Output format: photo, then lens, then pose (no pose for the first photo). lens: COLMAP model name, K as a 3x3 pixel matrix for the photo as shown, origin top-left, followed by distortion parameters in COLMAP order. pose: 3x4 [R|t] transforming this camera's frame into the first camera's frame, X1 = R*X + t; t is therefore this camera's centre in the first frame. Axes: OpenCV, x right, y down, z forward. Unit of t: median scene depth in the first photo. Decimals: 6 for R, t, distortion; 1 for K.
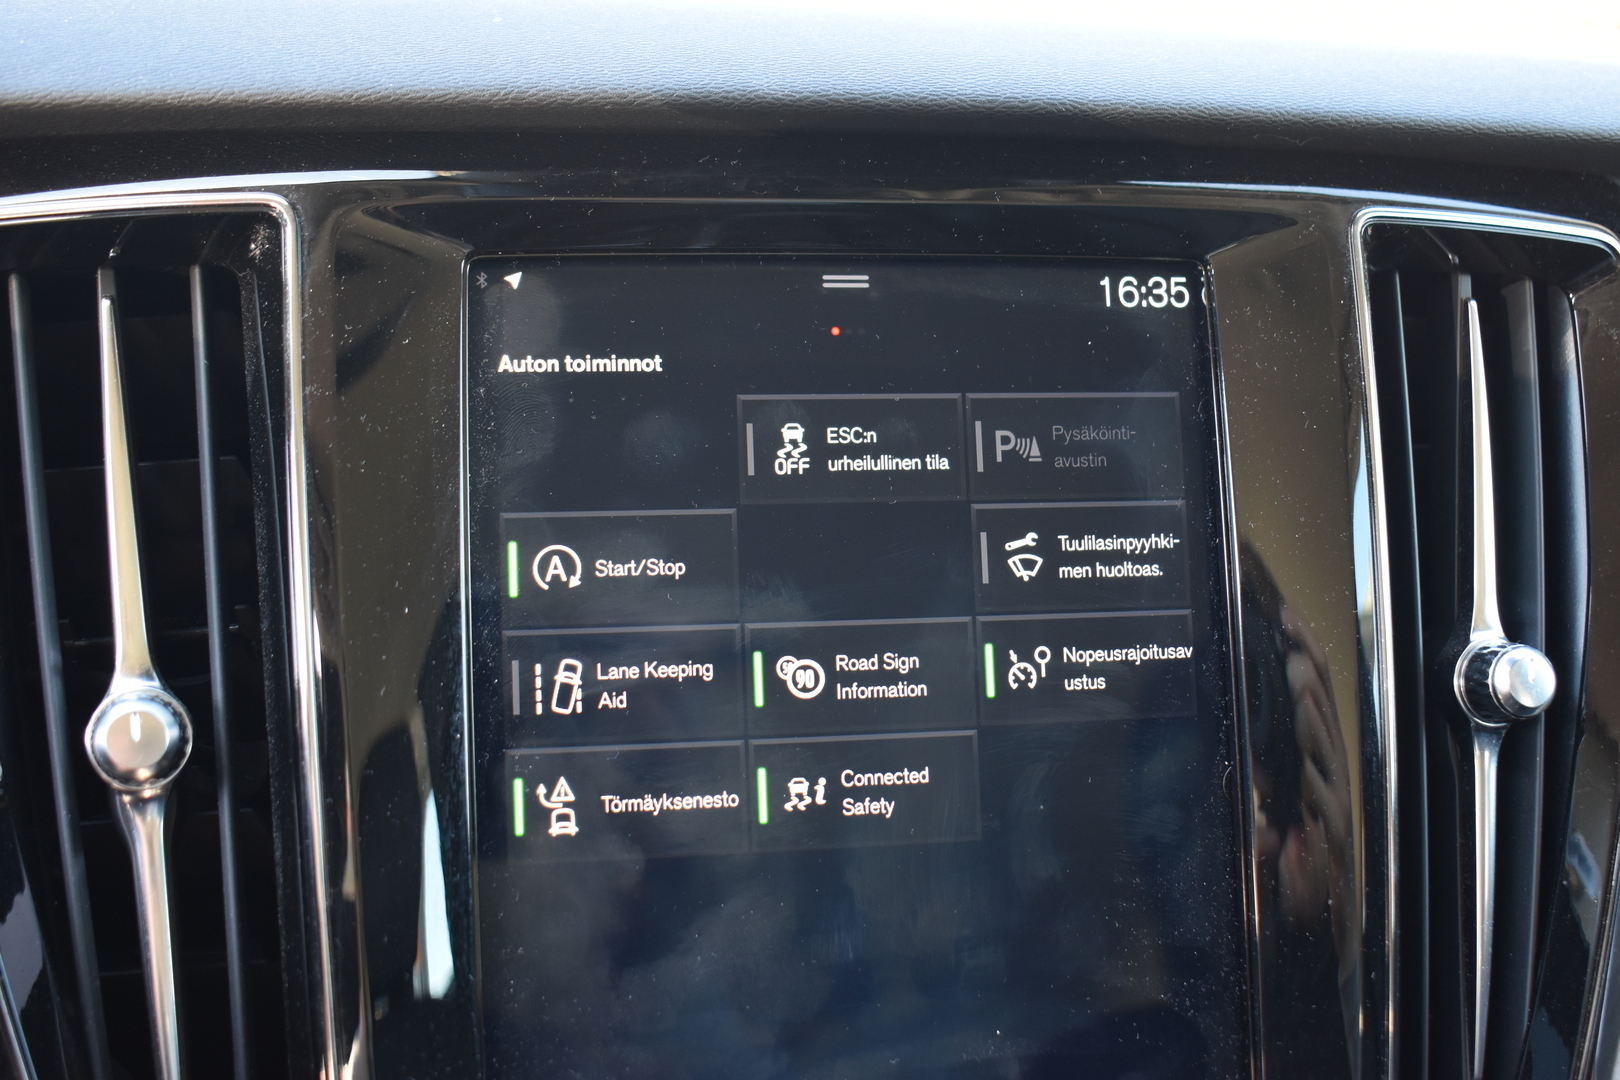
lens RADIAL K [[1989.6, 0, 810.0], [0, 1989.6, 540.0], [0, 0, 1]] dist [-0.060460, -0.056288]
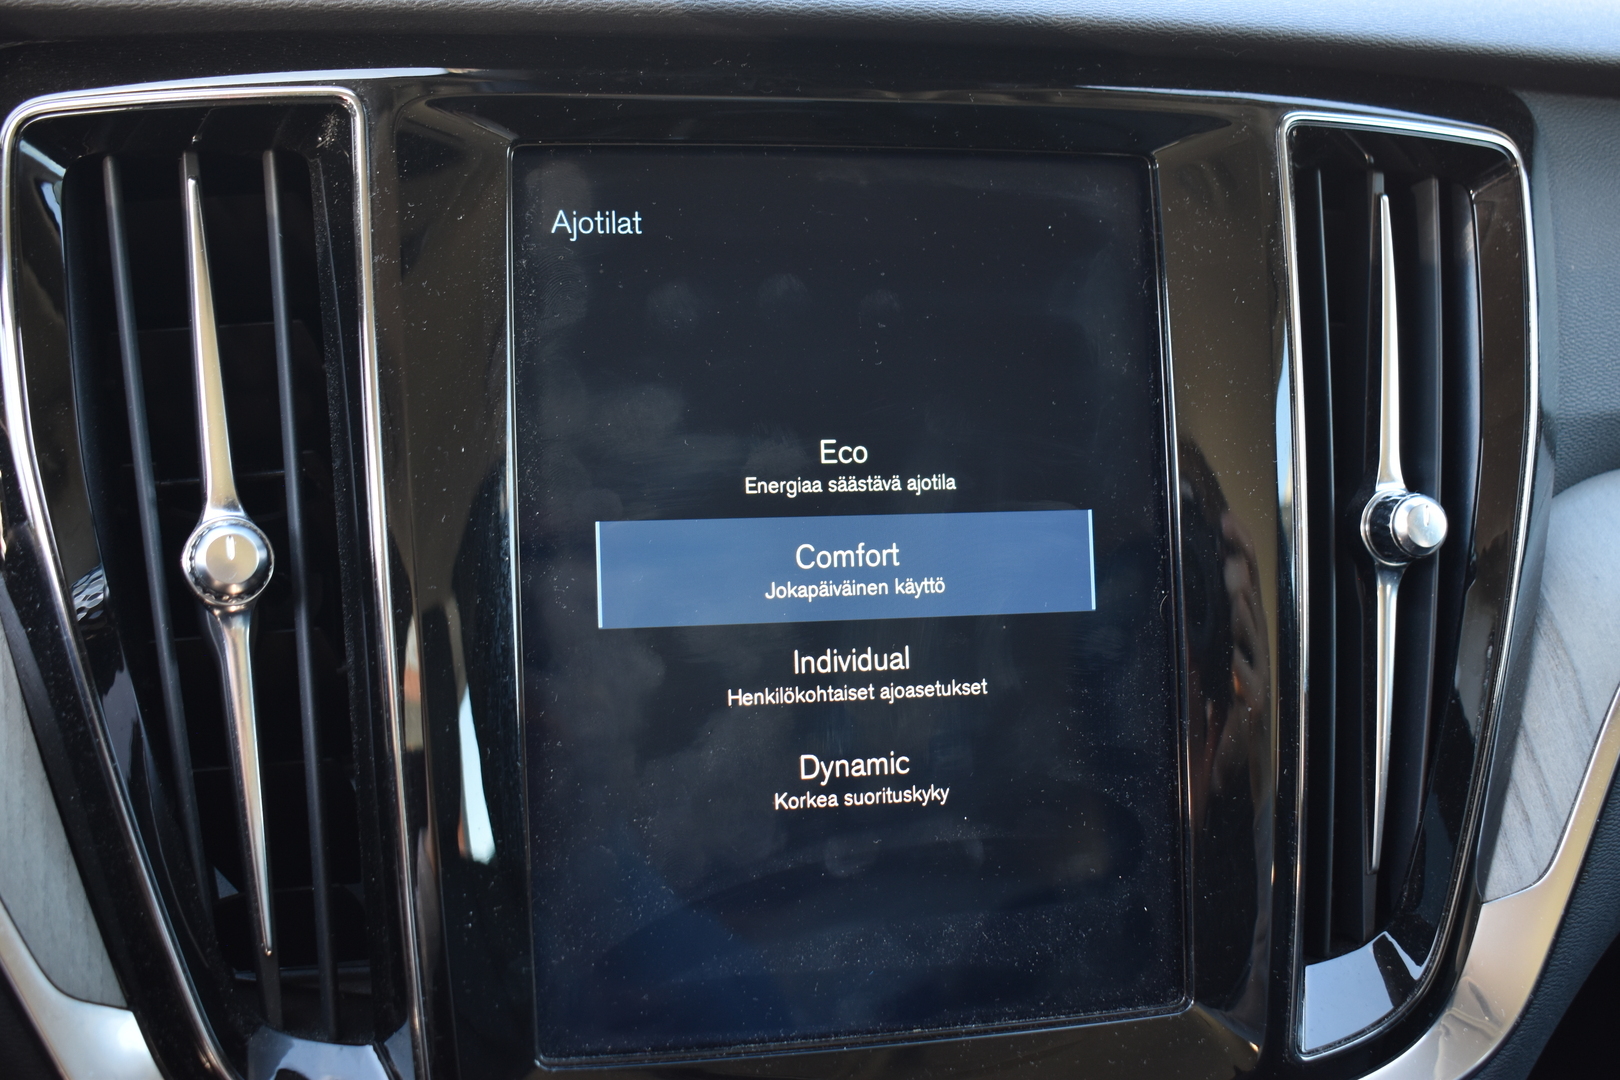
lens RADIAL K [[1989.6, 0, 810.0], [0, 1989.6, 540.0], [0, 0, 1]] dist [-0.060460, -0.056288]
pose [[0.999542, 0.006029, 0.029671, -0.031409], [-0.007464, 0.998796, 0.048477, 0.027476], [-0.029343, -0.048676, 0.998384, -0.154003]]
